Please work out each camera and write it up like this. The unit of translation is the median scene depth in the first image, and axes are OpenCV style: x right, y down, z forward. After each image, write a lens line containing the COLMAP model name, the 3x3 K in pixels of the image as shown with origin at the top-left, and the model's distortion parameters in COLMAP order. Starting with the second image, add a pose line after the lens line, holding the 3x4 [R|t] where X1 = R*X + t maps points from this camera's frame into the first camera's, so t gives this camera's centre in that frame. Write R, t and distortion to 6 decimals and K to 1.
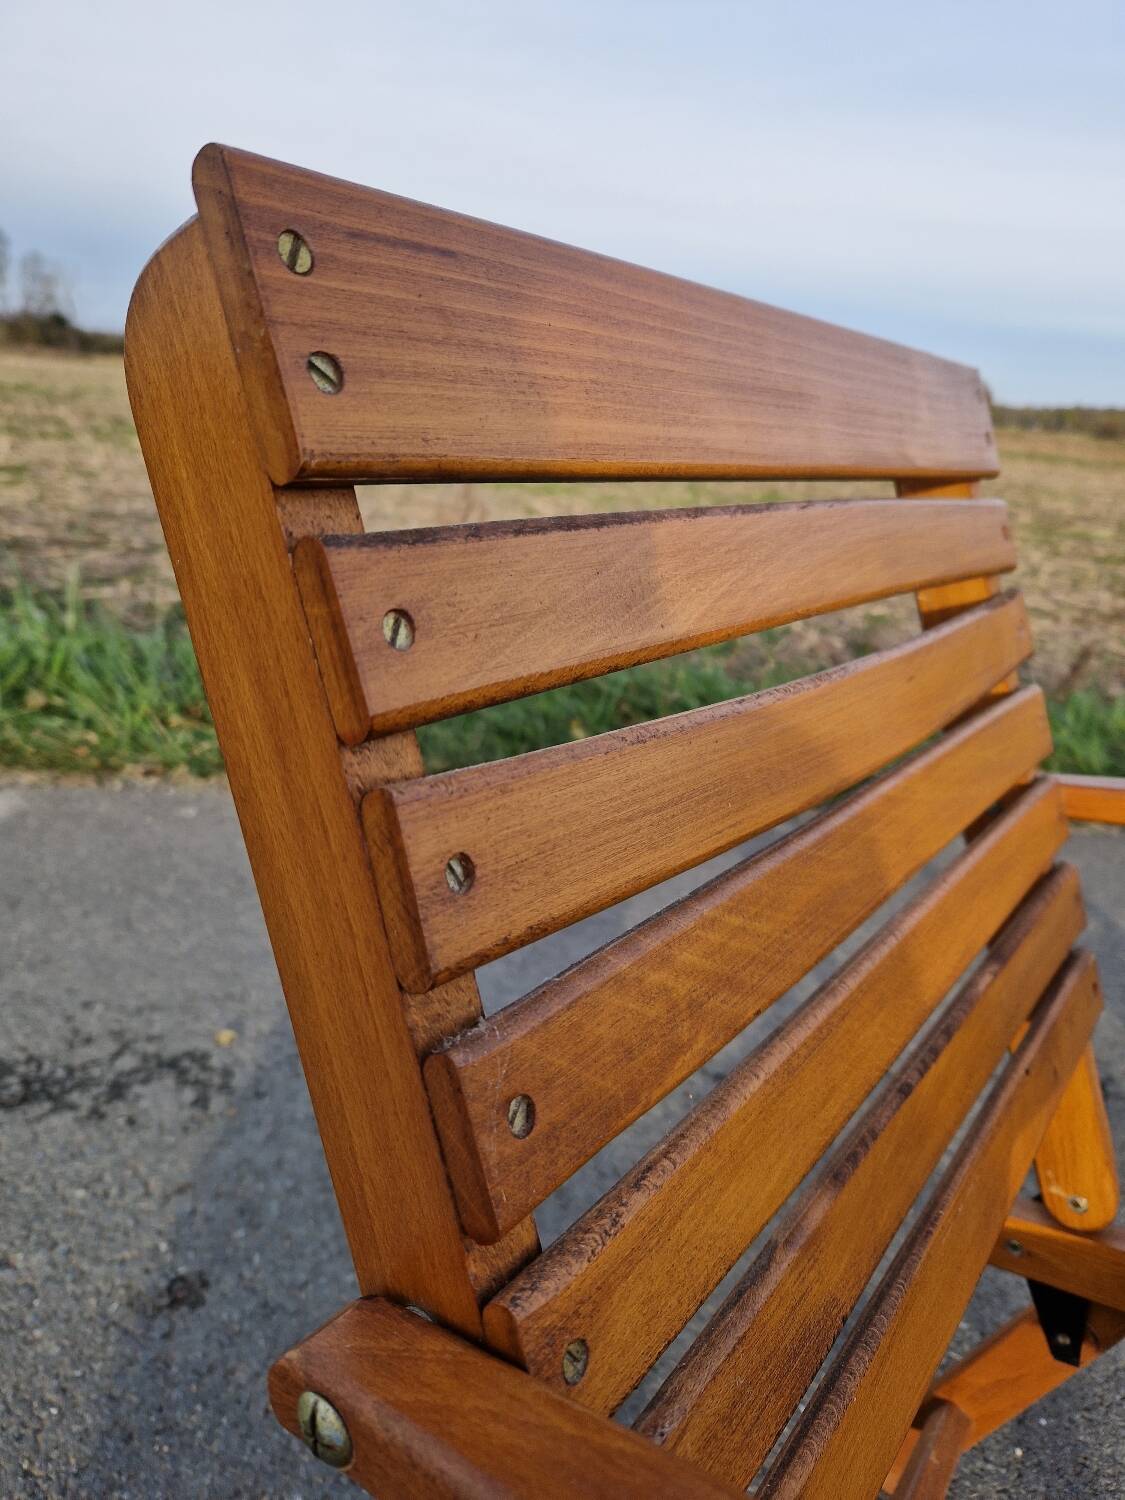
lens RADIAL K [[1016.5, 0, 559.0], [0, 1016.5, 742.2], [0, 0, 1]] dist [0.056523, -0.051038]
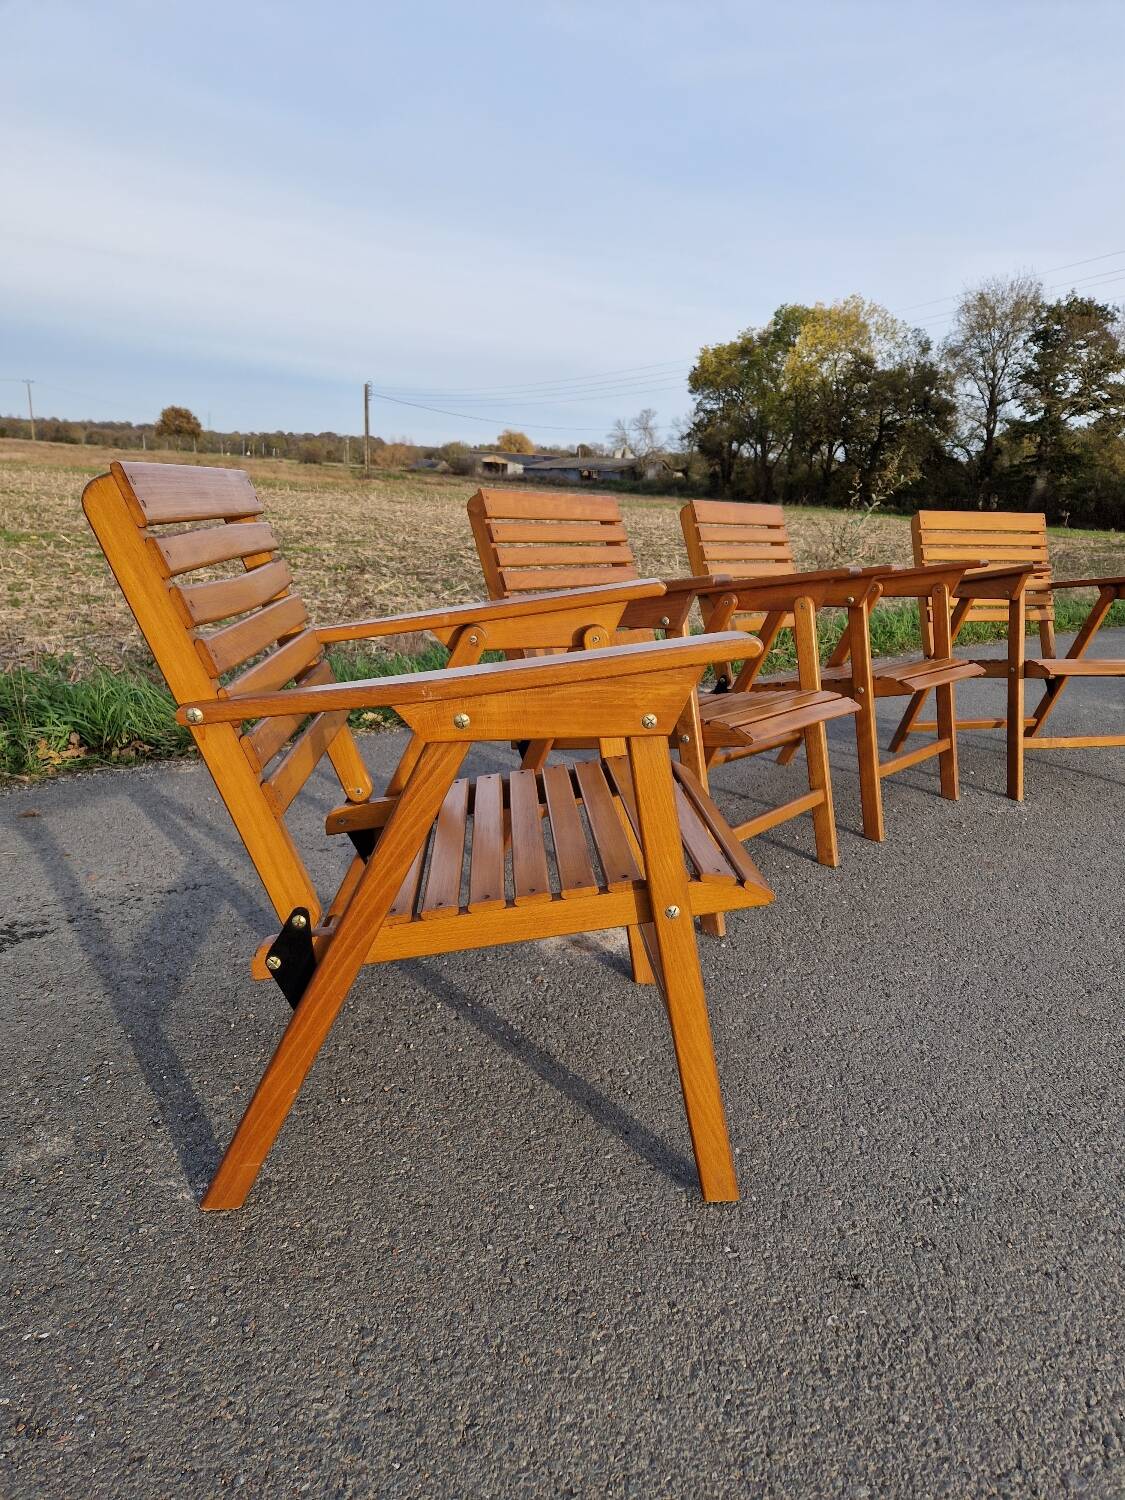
lens RADIAL K [[1016.5, 0, 560.7], [0, 1016.5, 754.6], [0, 0, 1]] dist [0.056523, -0.051038]
pose [[0.763087, -0.209650, 0.611347, -0.024454], [0.217820, 0.974009, 0.062133, 0.011661], [-0.608484, 0.085751, 0.788919, -0.049871]]
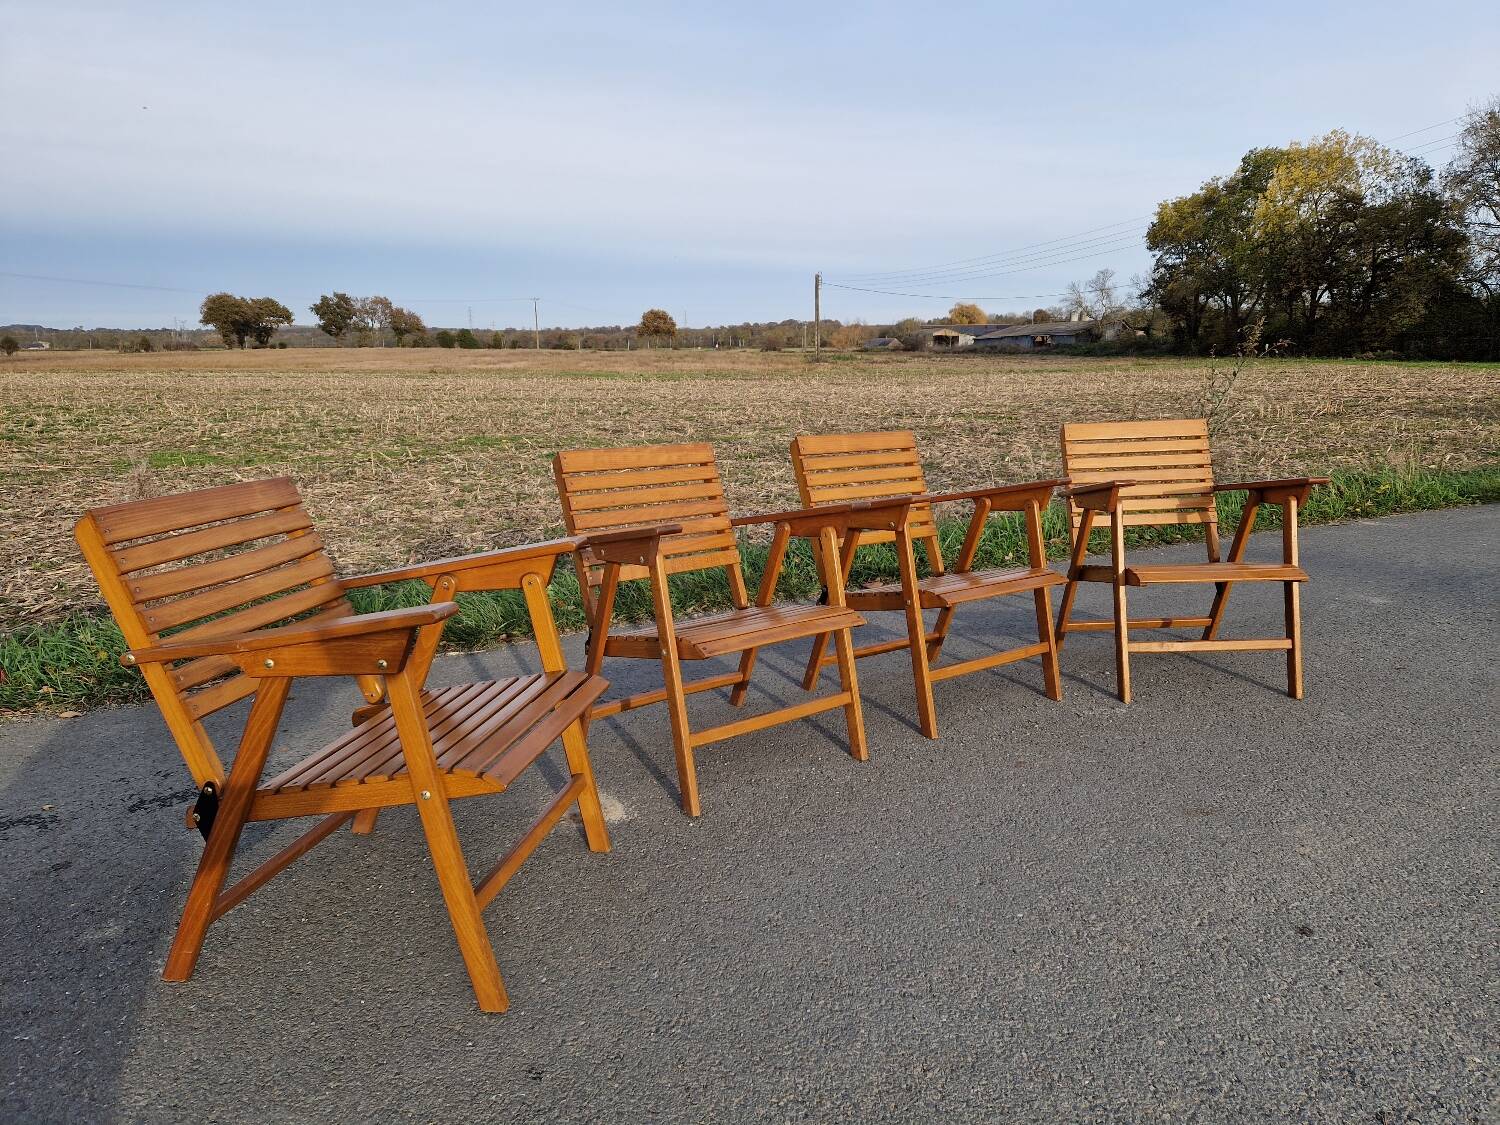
lens RADIAL K [[1016.5, 0, 733.6], [0, 1016.5, 530.0], [0, 0, 1]] dist [0.056523, -0.051038]
pose [[0.904866, -0.171352, 0.389686, 0.013812], [0.223406, 0.970367, -0.092069, 0.018768], [-0.362363, 0.170368, 0.916334, -0.105214]]
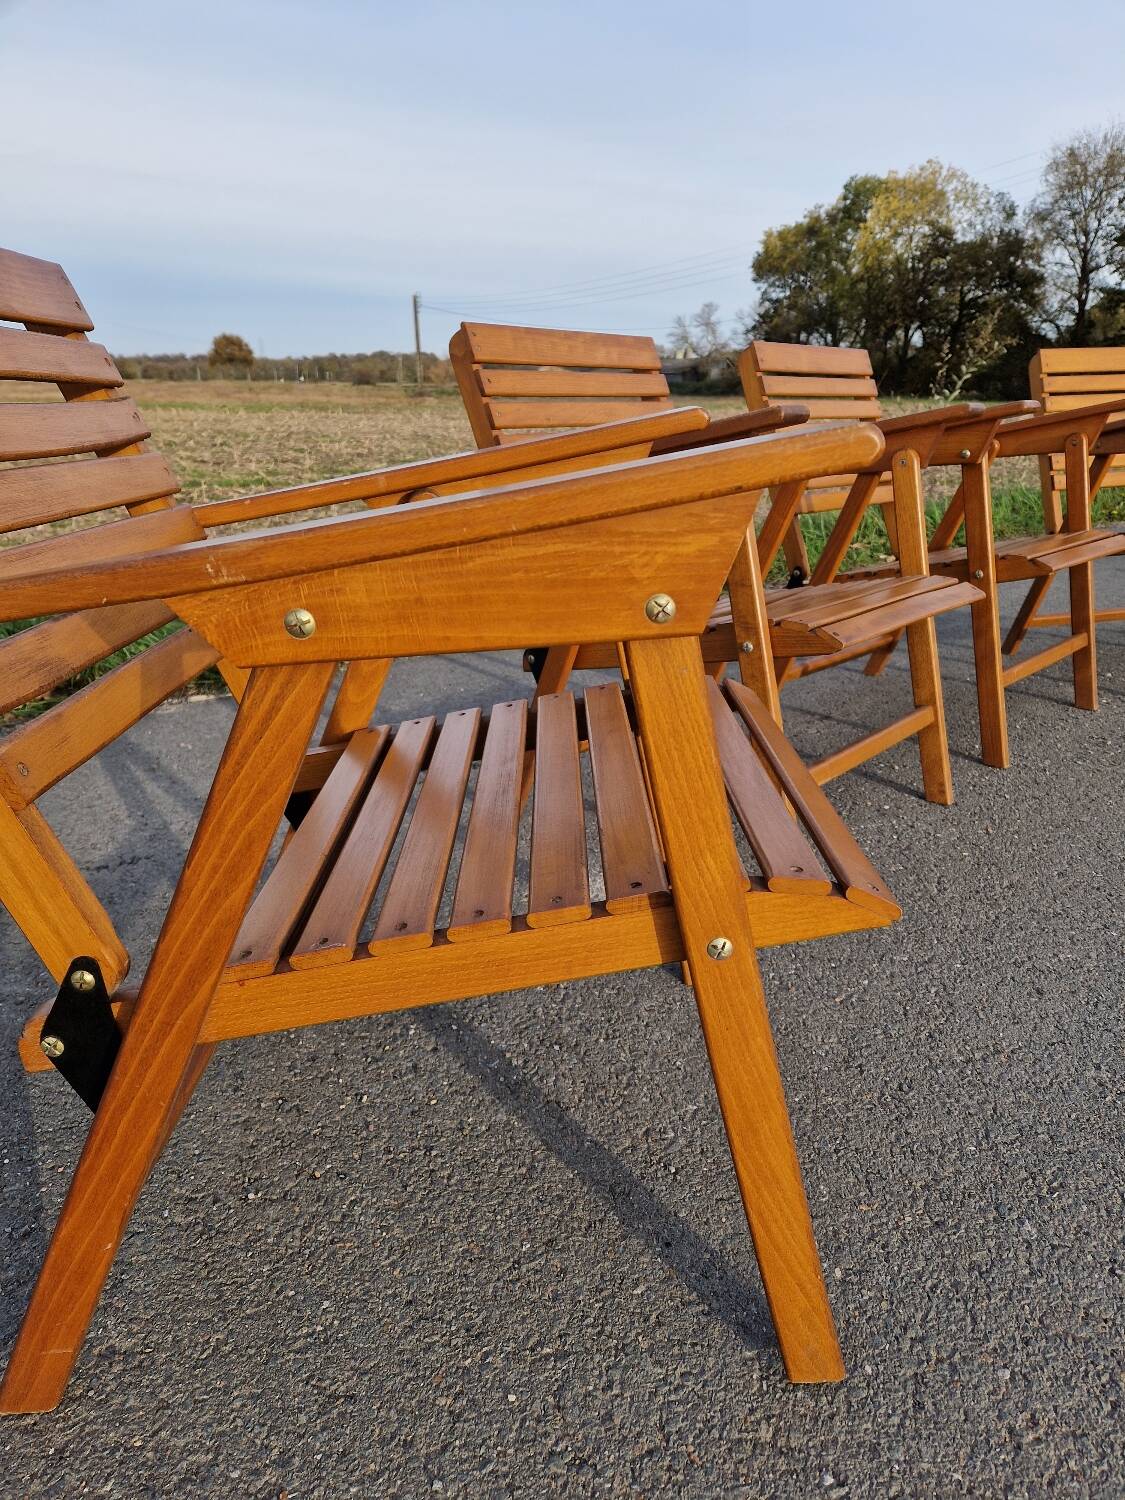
lens RADIAL K [[1016.5, 0, 567.8], [0, 1016.5, 766.7], [0, 0, 1]] dist [0.056523, -0.051038]
pose [[0.789999, -0.291870, 0.539178, -0.002688], [0.261702, 0.955807, 0.133958, 0.014482], [-0.554449, 0.035277, 0.831470, -0.028958]]
